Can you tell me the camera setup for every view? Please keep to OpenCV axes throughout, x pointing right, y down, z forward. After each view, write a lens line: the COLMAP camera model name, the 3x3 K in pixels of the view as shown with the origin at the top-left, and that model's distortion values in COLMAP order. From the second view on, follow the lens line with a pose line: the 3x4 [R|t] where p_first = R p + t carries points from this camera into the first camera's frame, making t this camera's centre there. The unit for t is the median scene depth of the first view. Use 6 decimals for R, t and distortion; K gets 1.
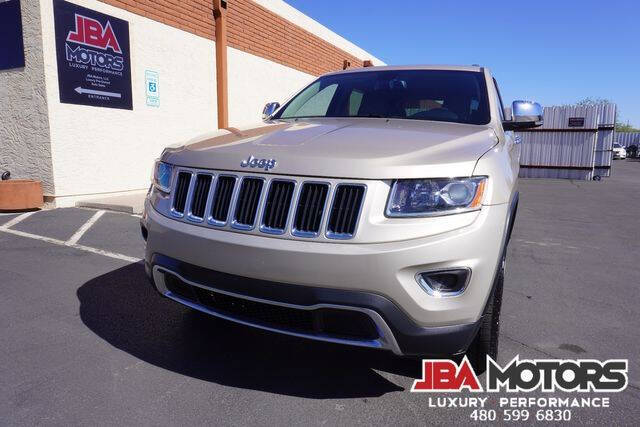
lens RADIAL K [[426.1, 0, 319.9], [0, 426.1, 209.7], [0, 0, 1]] dist [-0.044885, 0.025395]
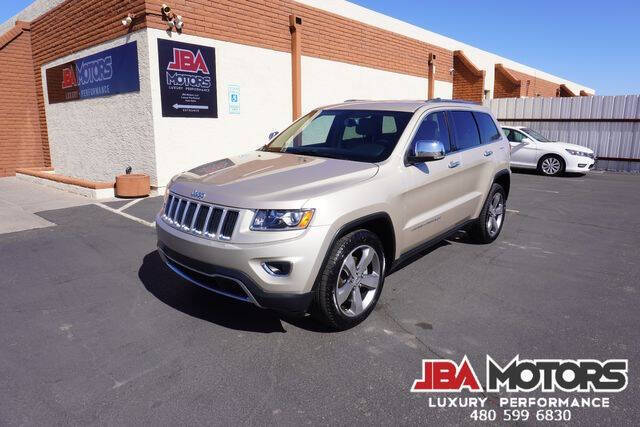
lens RADIAL K [[426.1, 0, 322.8], [0, 426.1, 210.1], [0, 0, 1]] dist [-0.044885, 0.025395]
pose [[0.962694, 0.046061, -0.266642, 0.230403], [-0.033387, 0.998095, 0.051874, -0.042016], [0.268523, -0.041037, 0.962399, -0.160362]]
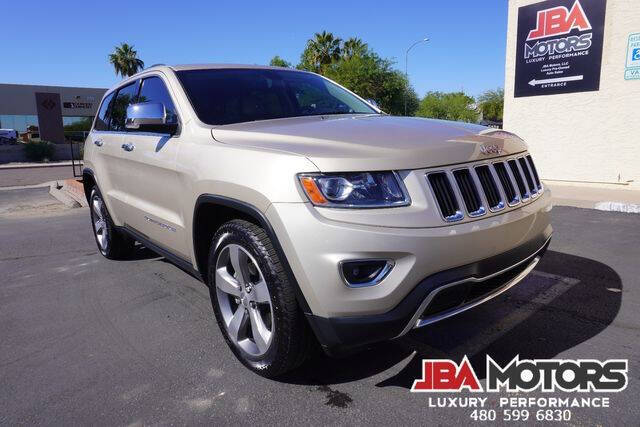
lens RADIAL K [[426.1, 0, 317.4], [0, 426.1, 208.8], [0, 0, 1]] dist [-0.044885, 0.025395]
pose [[-0.440424, 0.158142, -0.883752, 0.668661], [-0.096863, 0.970248, 0.221892, -0.149913], [0.892549, 0.183330, -0.412002, 0.976862]]
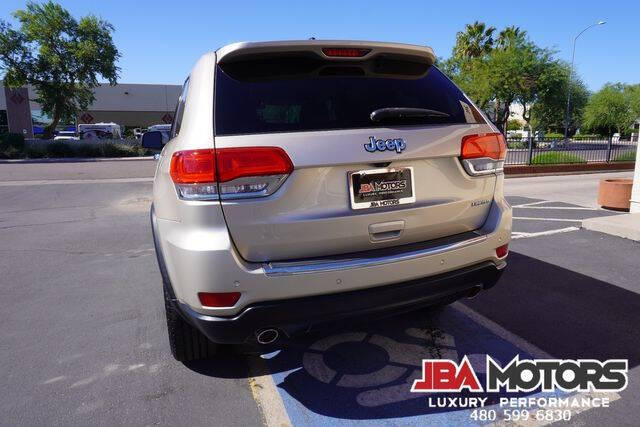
lens RADIAL K [[426.1, 0, 317.2], [0, 426.1, 206.9], [0, 0, 1]] dist [-0.044885, 0.025395]
pose [[-0.719690, 0.121918, -0.683508, 0.494813], [-0.083948, 0.961959, 0.259977, -0.191426], [0.689202, 0.244482, -0.682077, 1.079832]]
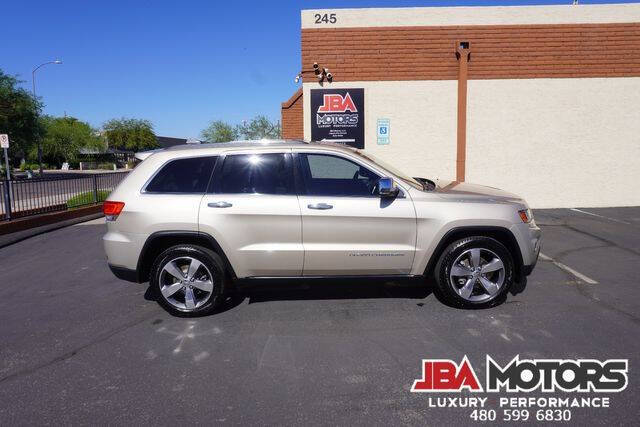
lens RADIAL K [[426.1, 0, 321.1], [0, 426.1, 212.5], [0, 0, 1]] dist [-0.044885, 0.025395]
pose [[0.414678, 0.113210, -0.902899, 0.908122], [-0.106292, 0.991465, 0.075498, -0.128793], [0.903739, 0.064664, 0.423172, 0.300781]]
